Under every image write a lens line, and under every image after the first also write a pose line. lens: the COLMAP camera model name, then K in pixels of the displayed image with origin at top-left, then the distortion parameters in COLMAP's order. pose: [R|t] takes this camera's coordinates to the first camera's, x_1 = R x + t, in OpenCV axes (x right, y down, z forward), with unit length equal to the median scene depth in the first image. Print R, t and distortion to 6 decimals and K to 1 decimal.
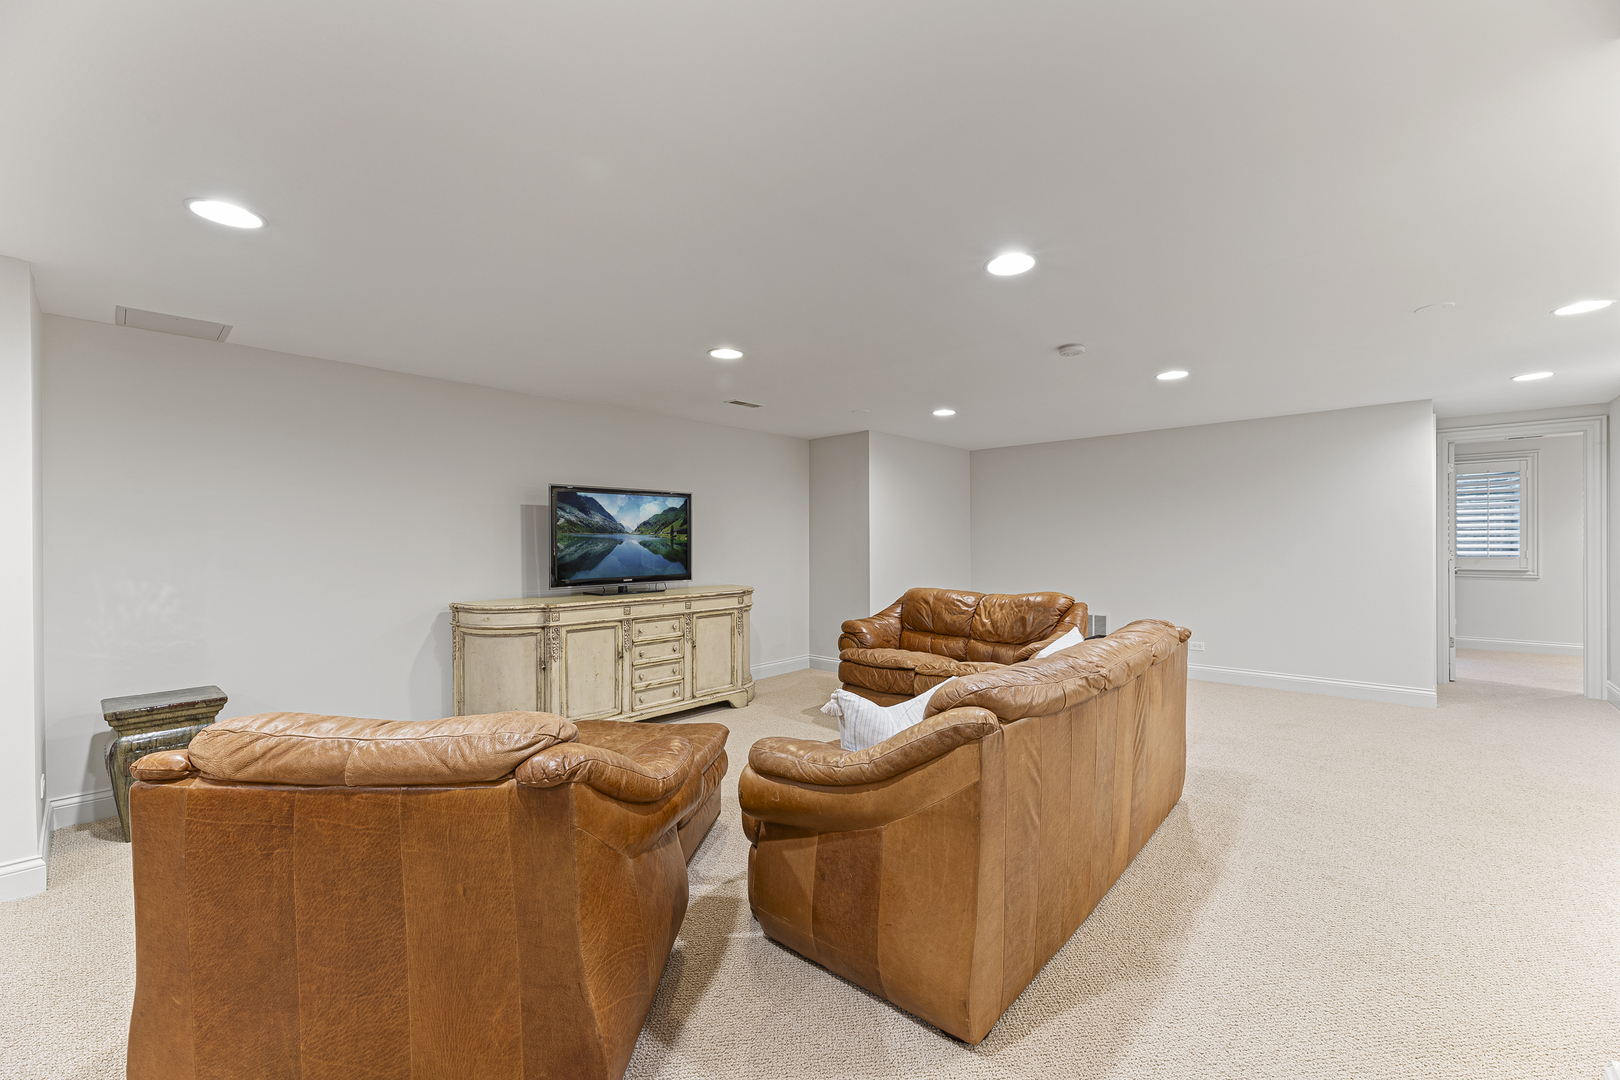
lens RADIAL K [[664.7, 0, 815.0], [0, 664.7, 543.6], [0, 0, 1]] dist [0.000187, 0.000031]
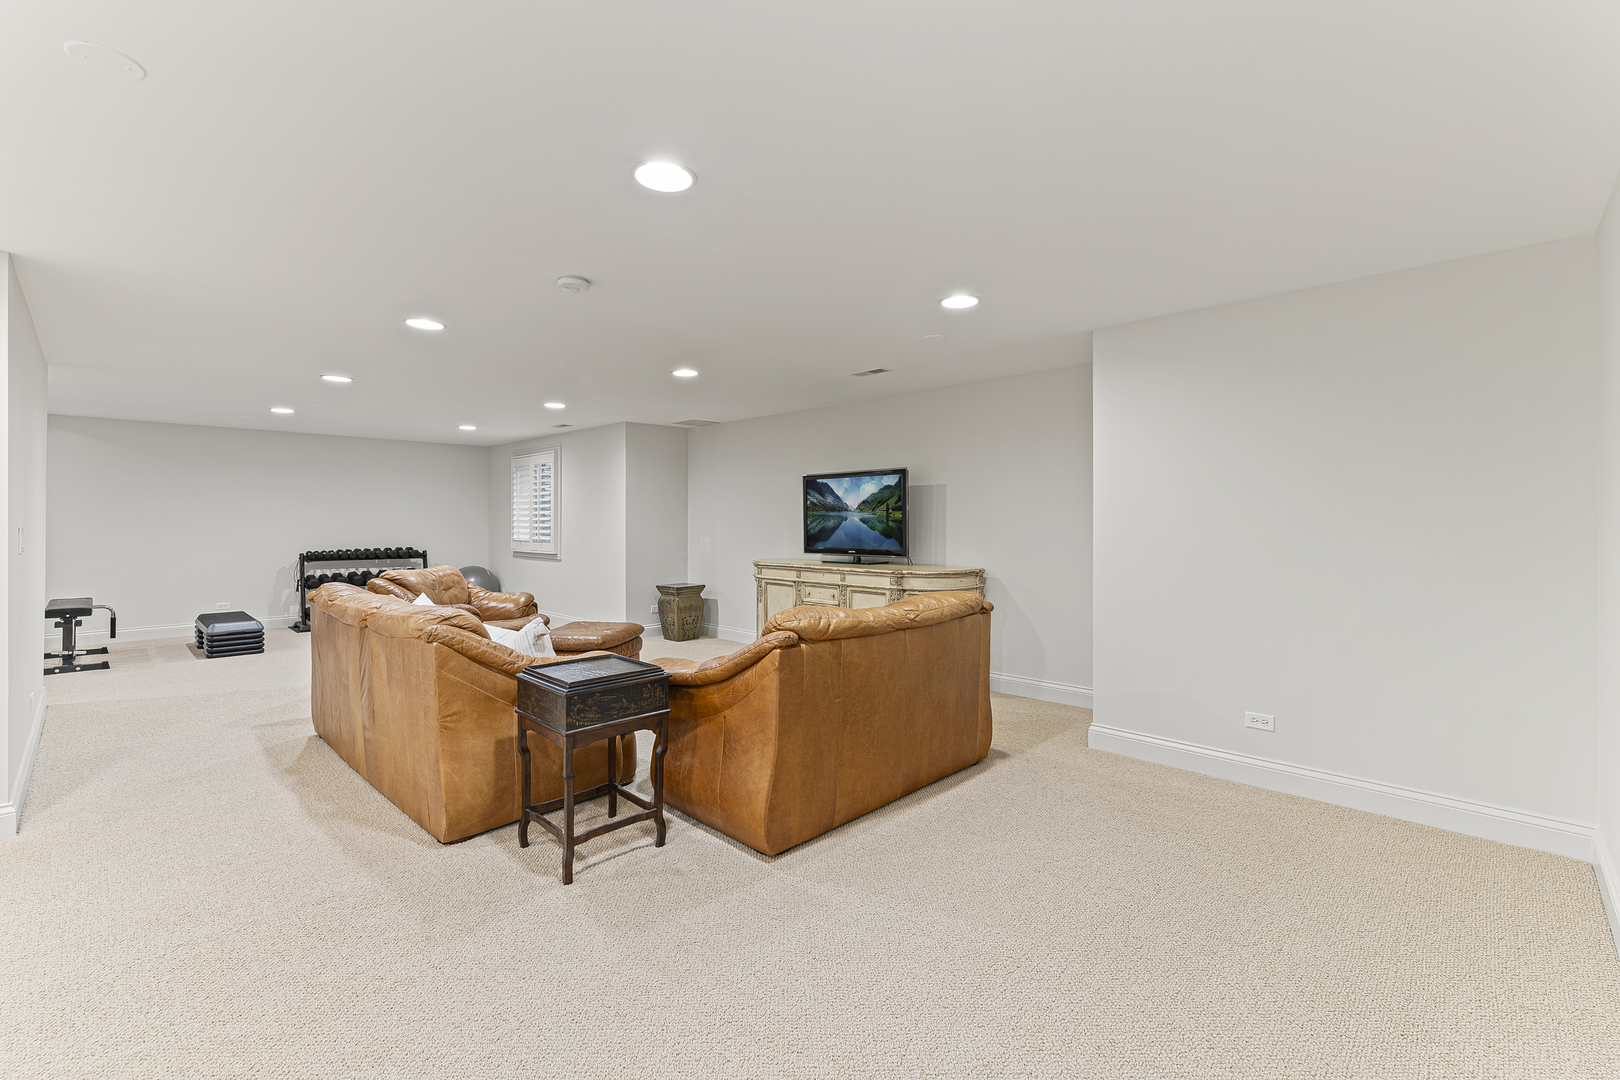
lens RADIAL K [[676.9, 0, 814.8], [0, 676.9, 533.7], [0, 0, 1]] dist [0.001066, -0.000012]
pose [[-0.026699, 0.026571, -0.999290, 0.885003], [0.000471, 0.999647, 0.026568, -0.007717], [0.999643, 0.000239, -0.026702, 0.966900]]
